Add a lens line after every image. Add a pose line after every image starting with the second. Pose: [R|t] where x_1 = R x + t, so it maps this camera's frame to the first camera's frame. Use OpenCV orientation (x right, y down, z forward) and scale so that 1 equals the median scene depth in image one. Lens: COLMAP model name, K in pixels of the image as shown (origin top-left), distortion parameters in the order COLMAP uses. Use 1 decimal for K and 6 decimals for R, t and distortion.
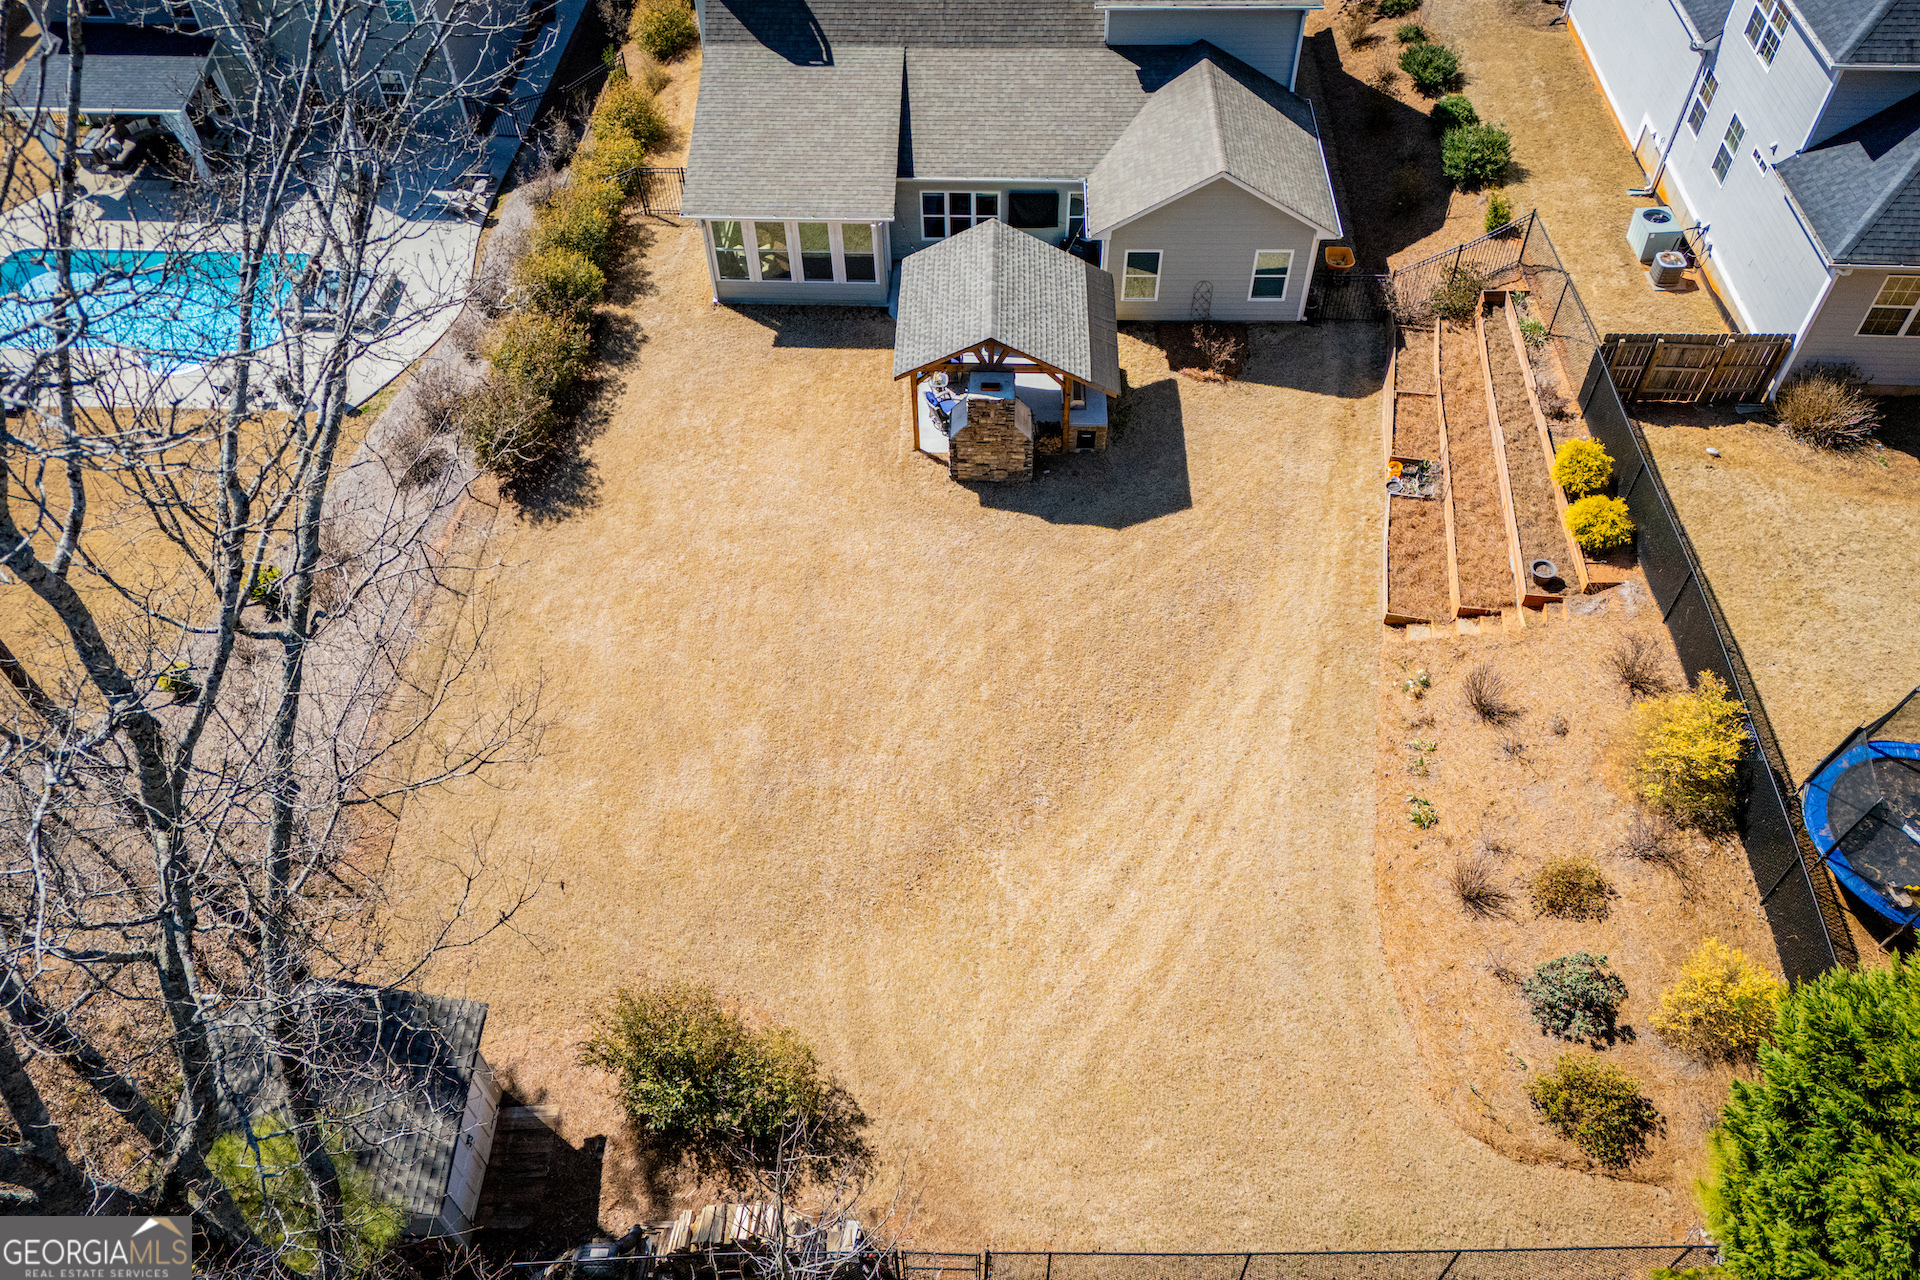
lens RADIAL K [[1483.9, 0, 987.2], [0, 1483.9, 662.1], [0, 0, 1]] dist [0.109840, -0.131509]
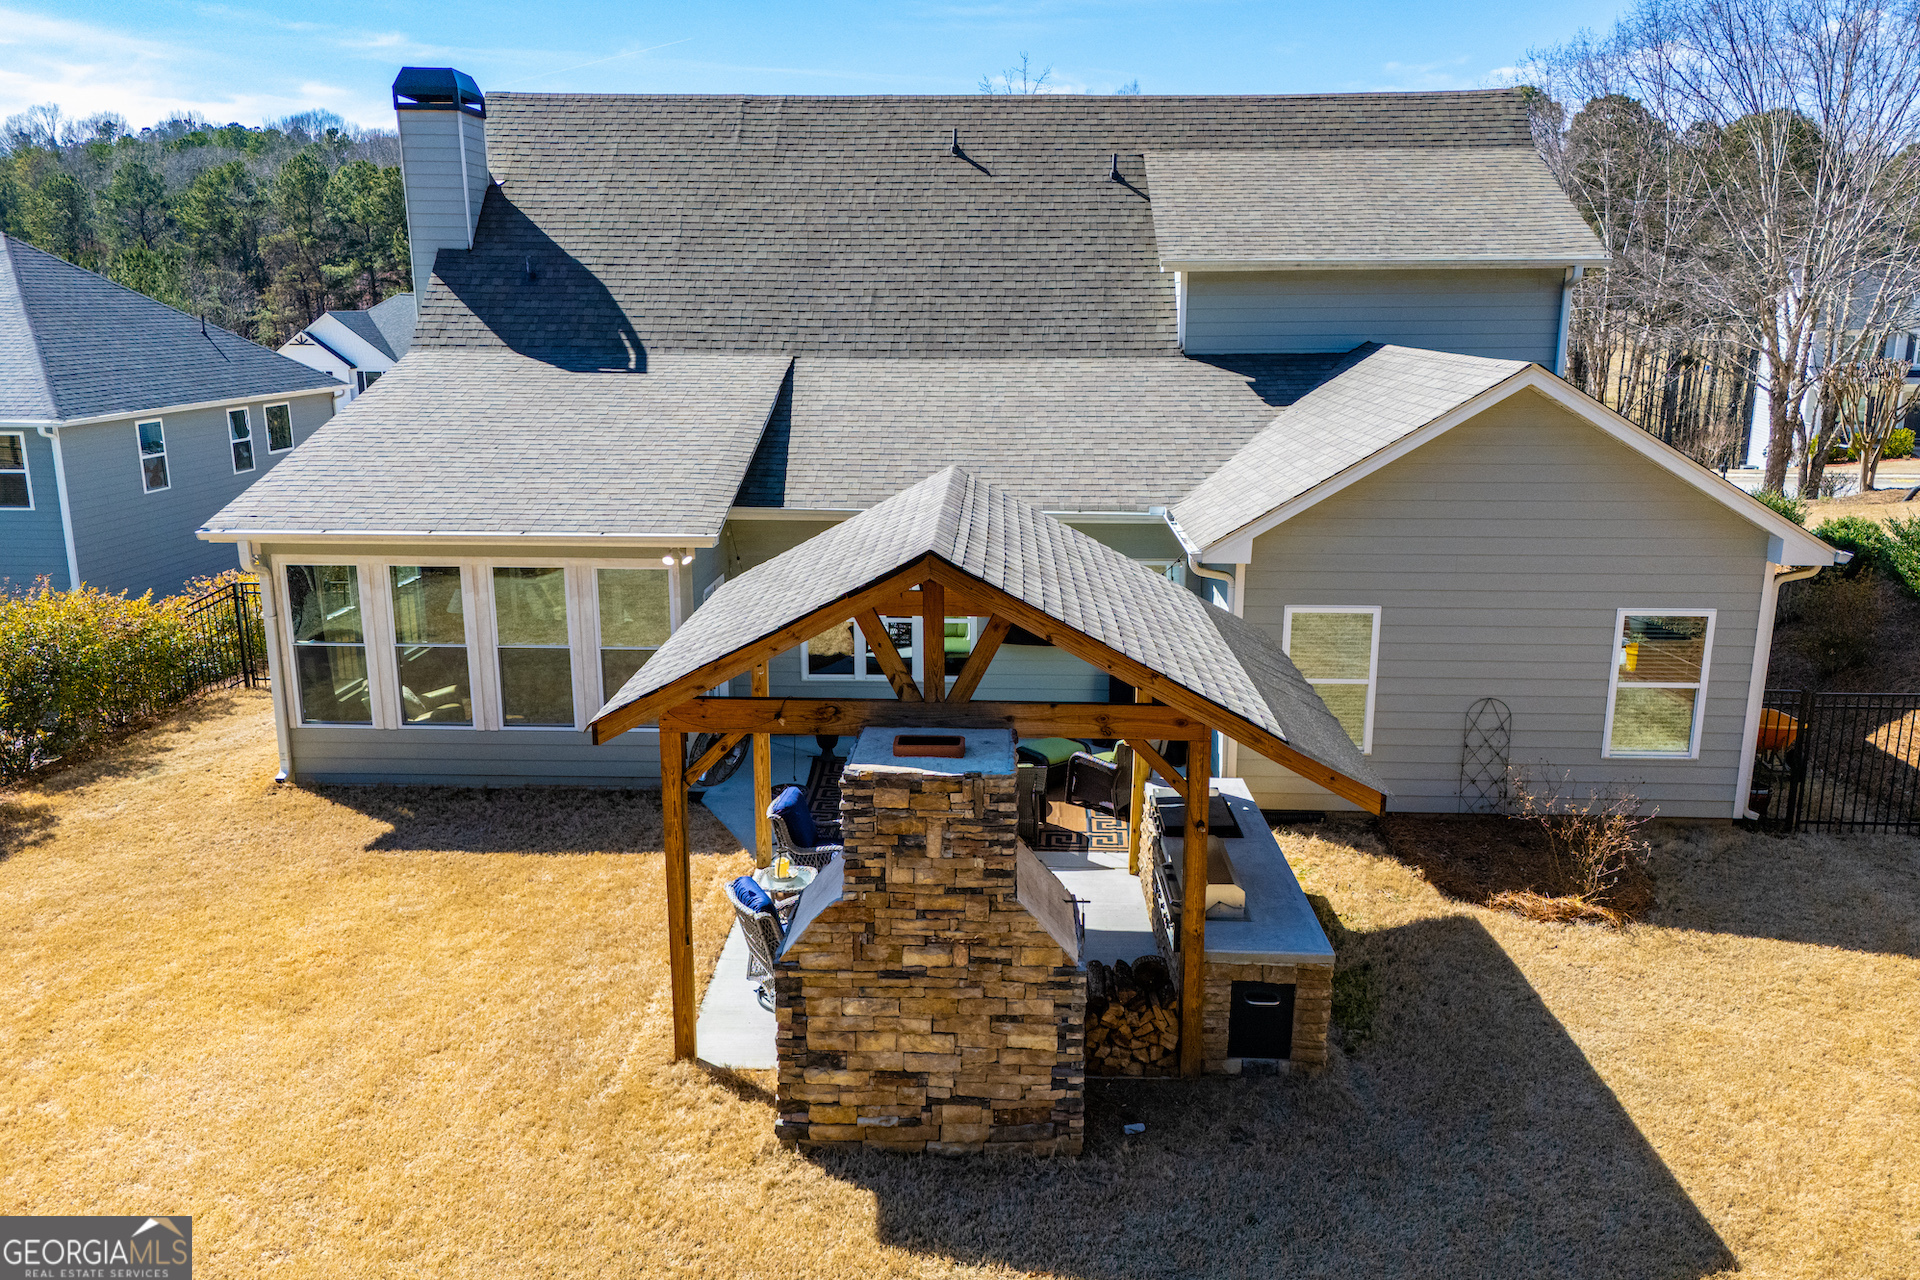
lens RADIAL K [[1505.8, 0, 960.9], [0, 1505.8, 577.8], [0, 0, 1]] dist [0.028588, -0.002035]
pose [[0.999923, 0.008939, -0.008629, 0.009612], [-0.012355, 0.788575, -0.614814, -0.035937], [0.001309, 0.614873, 0.788625, 0.726229]]
